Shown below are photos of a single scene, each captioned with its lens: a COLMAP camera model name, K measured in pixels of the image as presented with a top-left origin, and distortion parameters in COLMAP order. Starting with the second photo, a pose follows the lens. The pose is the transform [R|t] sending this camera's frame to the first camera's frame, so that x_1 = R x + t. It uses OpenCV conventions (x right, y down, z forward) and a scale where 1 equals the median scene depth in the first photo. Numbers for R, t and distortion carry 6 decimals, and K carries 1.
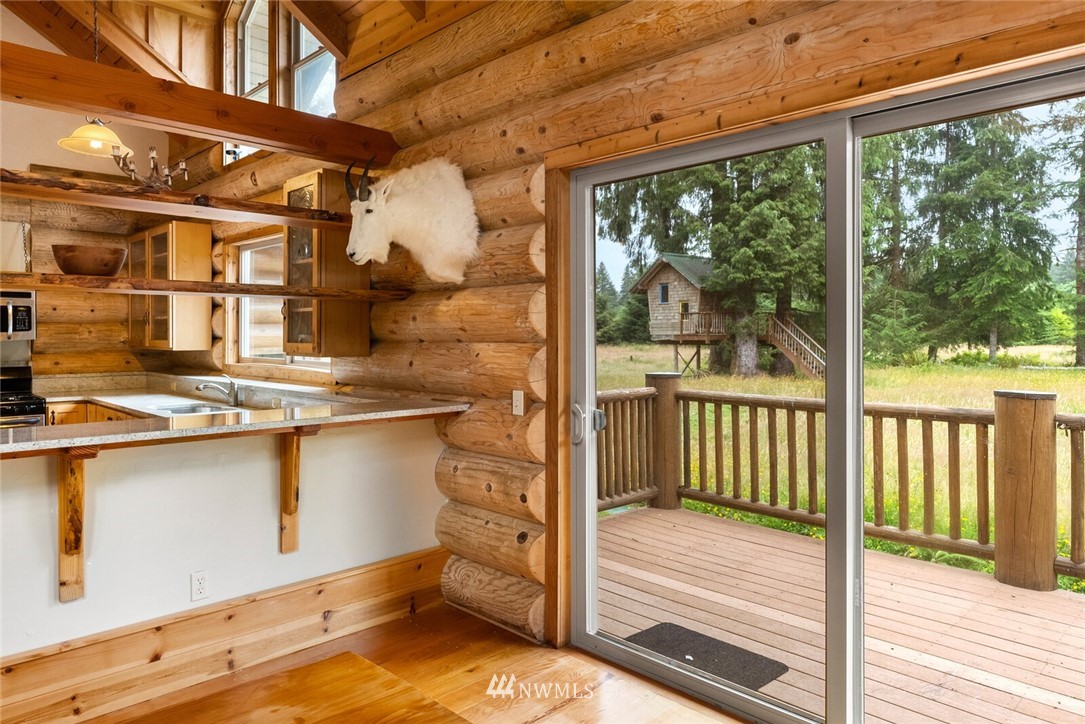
lens RADIAL K [[708.1, 0, 574.7], [0, 708.1, 345.4], [0, 0, 1]] dist [0.002558, -0.003936]
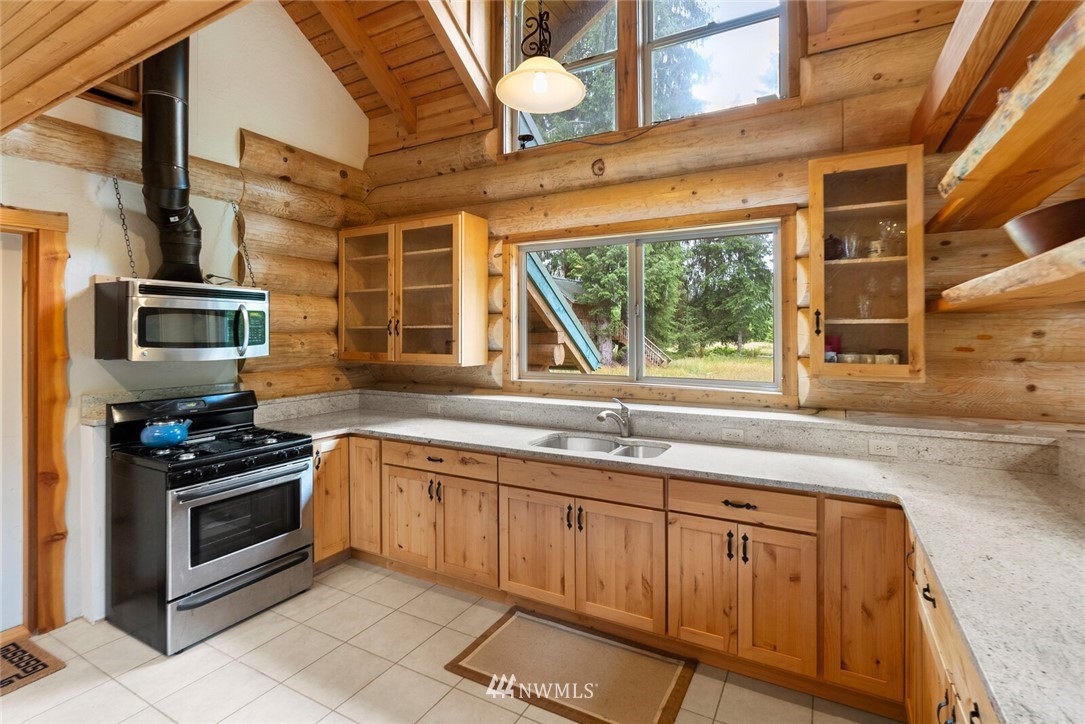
lens RADIAL K [[500.9, 0, 545.7], [0, 500.9, 333.6], [0, 0, 1]] dist [-0.008156, 0.002163]
pose [[0.958511, -0.000888, 0.285055, -0.620272], [0.005706, 0.999855, -0.016072, -0.020992], [-0.284999, 0.017032, 0.958376, 0.395390]]
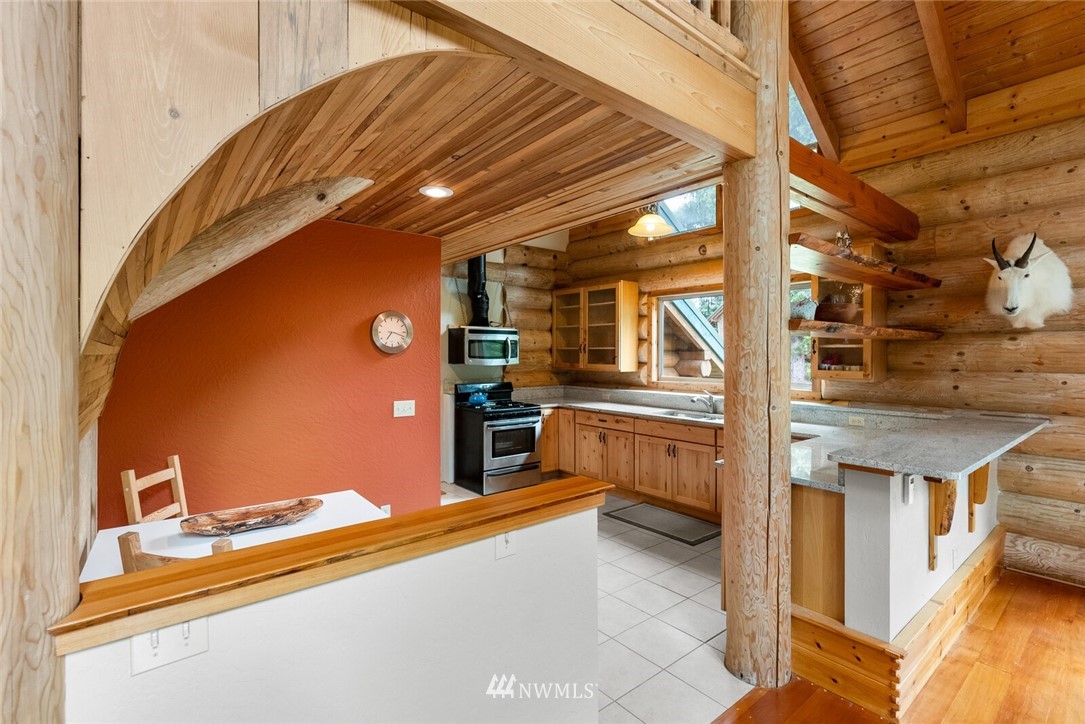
lens RADIAL K [[500.9, 0, 549.2], [0, 500.9, 354.3], [0, 0, 1]] dist [-0.008156, 0.002163]
pose [[0.995702, 0.002196, -0.092593, -0.597285], [-0.003262, 0.999930, -0.011363, -0.015514], [0.092561, 0.011616, 0.995639, -0.005998]]
